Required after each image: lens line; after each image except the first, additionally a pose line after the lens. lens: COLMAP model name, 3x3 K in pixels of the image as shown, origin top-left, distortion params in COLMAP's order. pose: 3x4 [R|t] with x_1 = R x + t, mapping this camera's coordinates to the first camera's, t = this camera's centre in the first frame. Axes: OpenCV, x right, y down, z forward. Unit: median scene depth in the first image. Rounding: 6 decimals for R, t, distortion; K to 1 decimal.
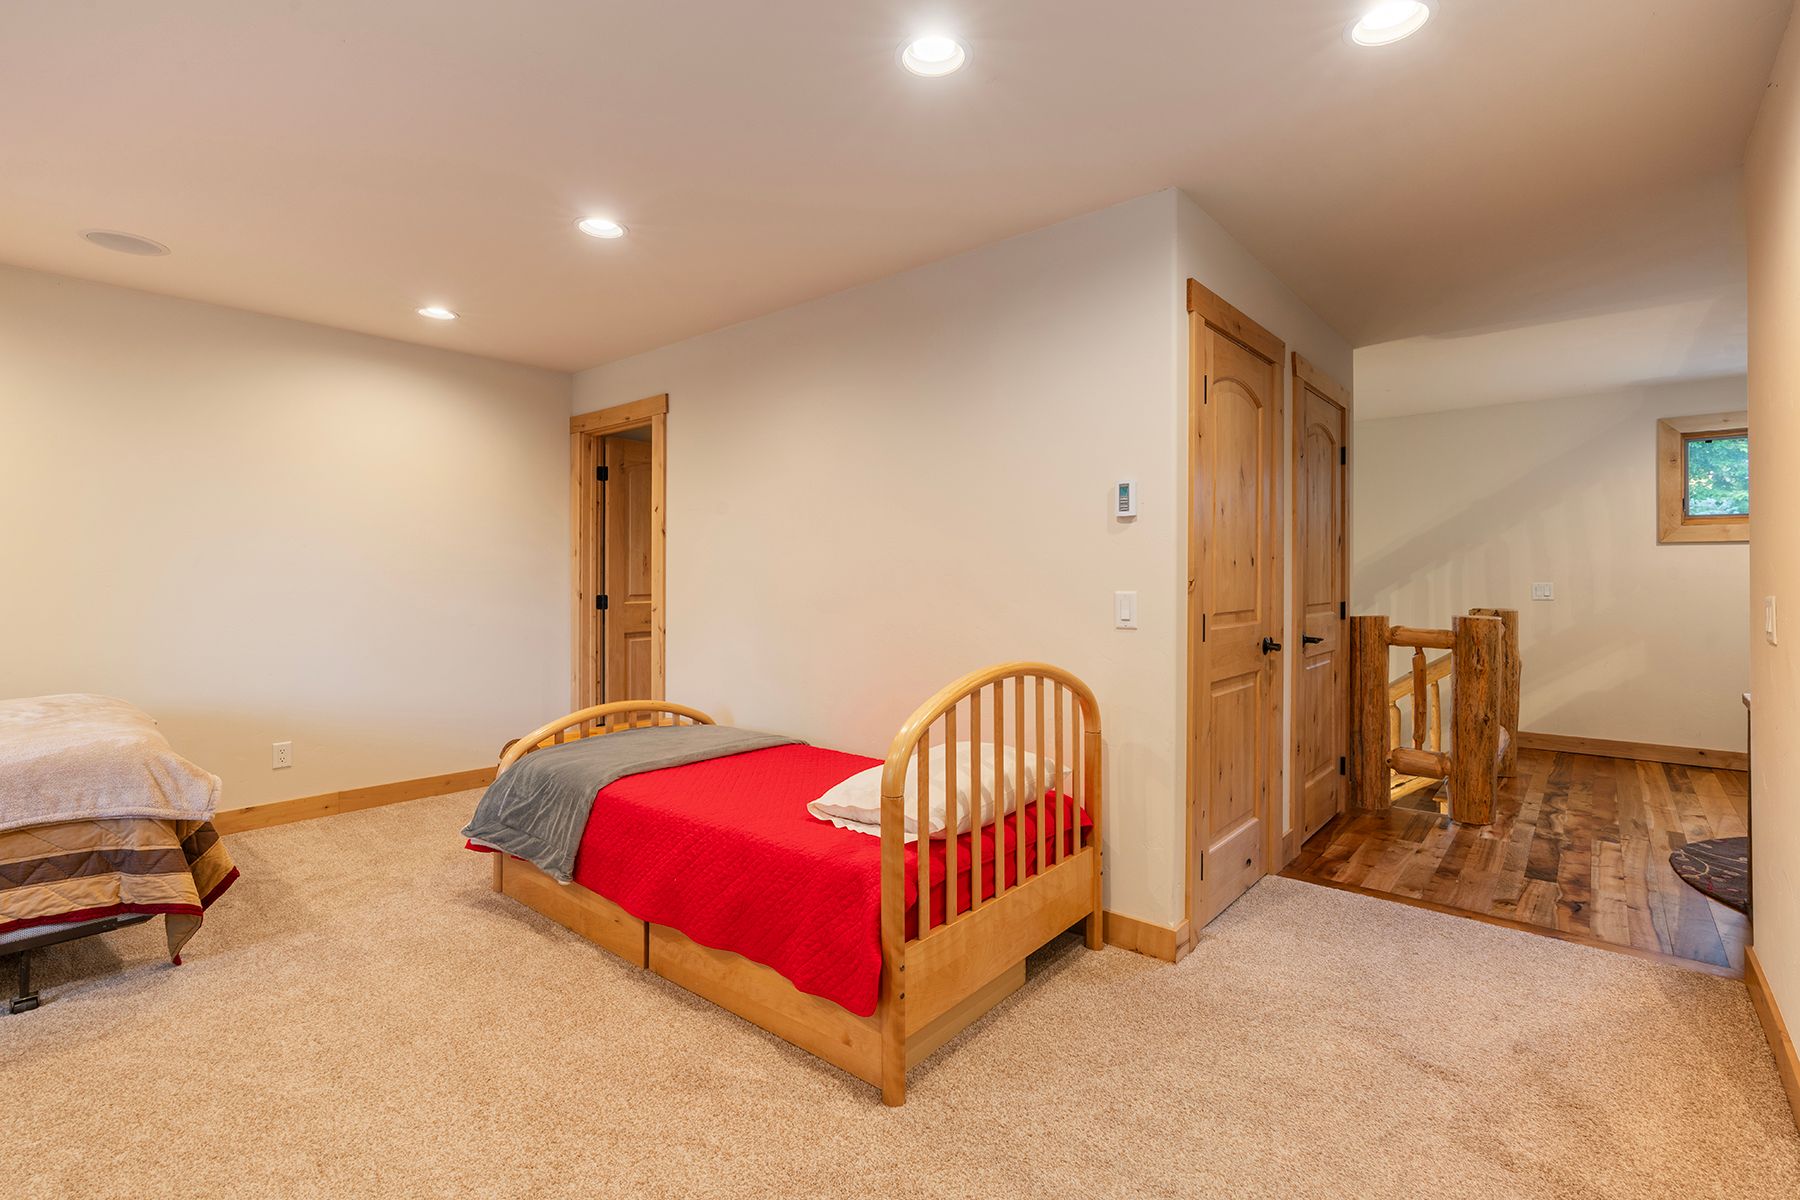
lens RADIAL K [[812.8, 0, 910.0], [0, 812.8, 583.4], [0, 0, 1]] dist [-0.003546, -0.000180]
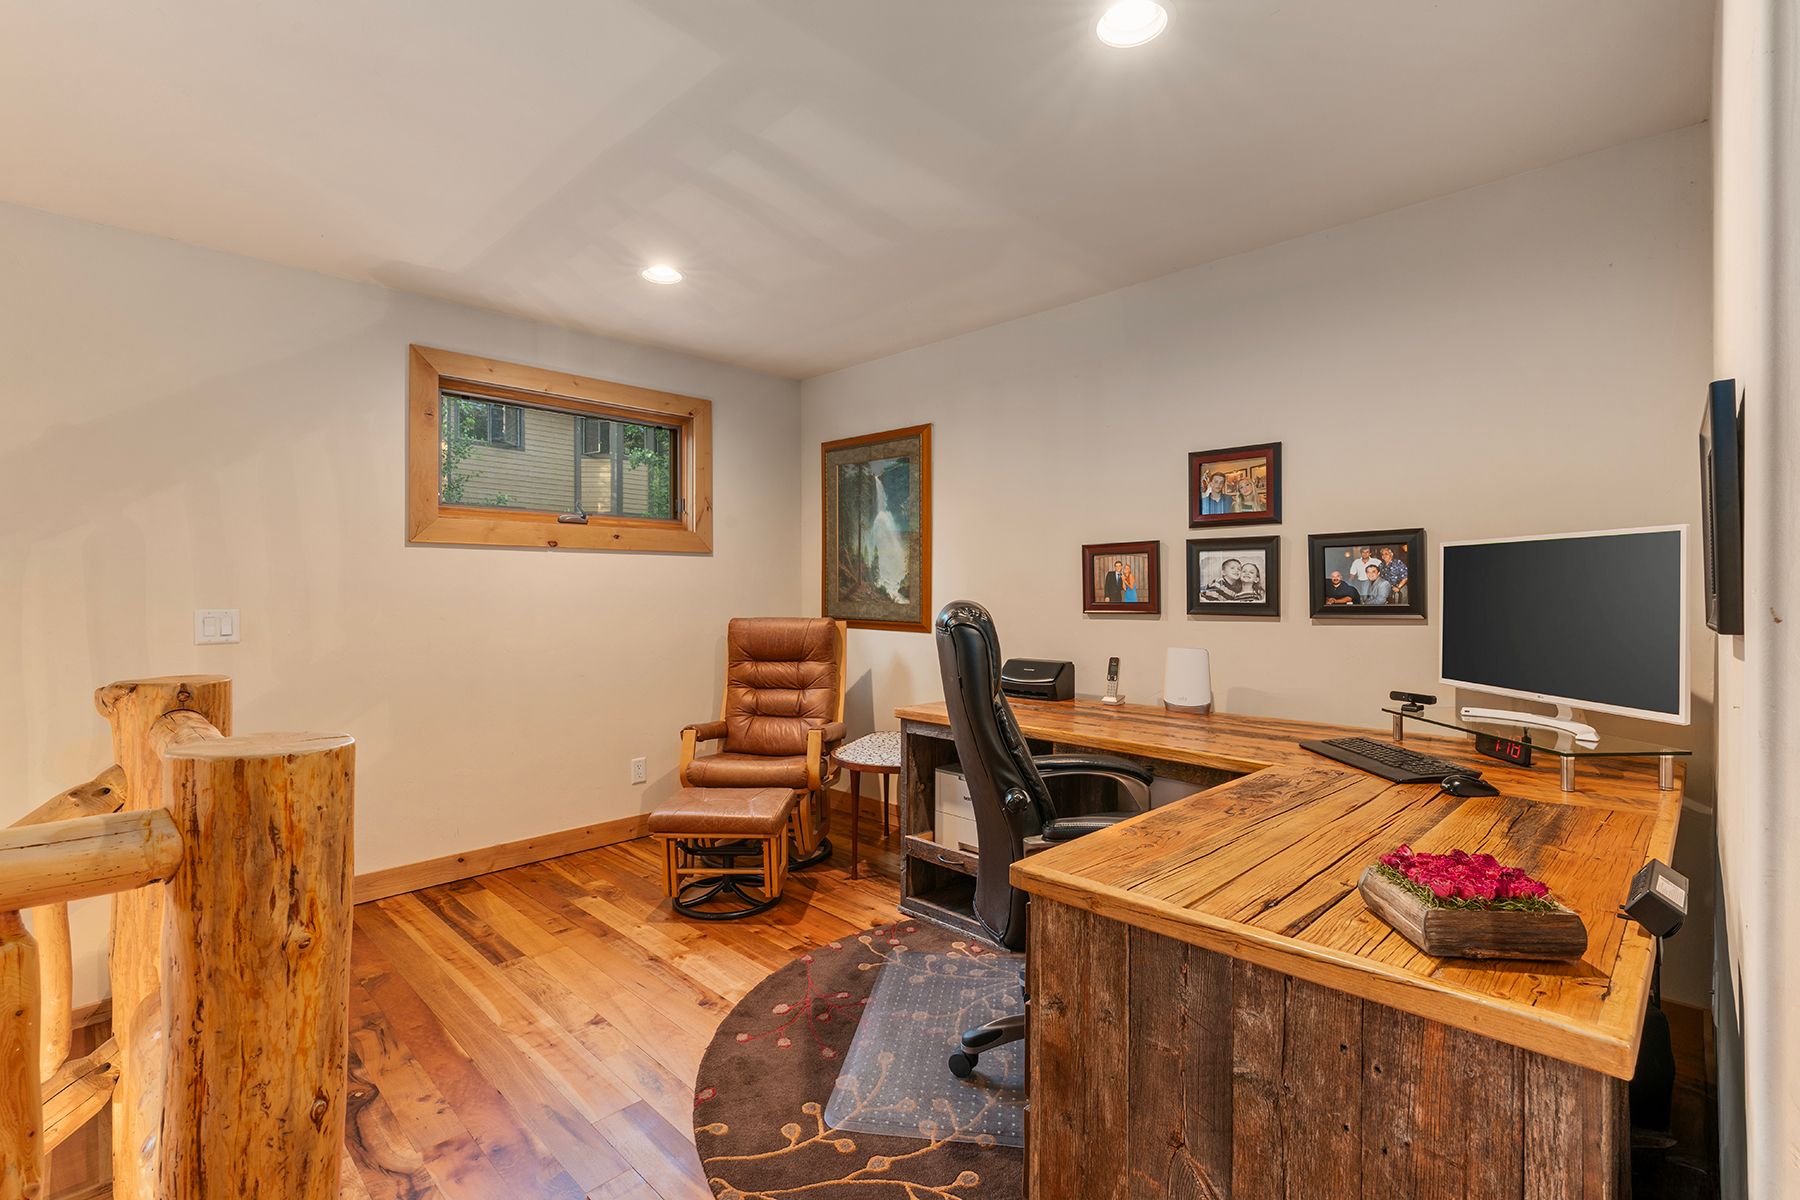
lens RADIAL K [[812.8, 0, 909.7], [0, 812.8, 589.8], [0, 0, 1]] dist [-0.003546, -0.000180]
pose [[0.070806, 0.008099, 0.997457, 0.440247], [0.001473, 0.999965, -0.008224, -0.009780], [-0.997489, 0.002052, 0.070792, 0.769658]]
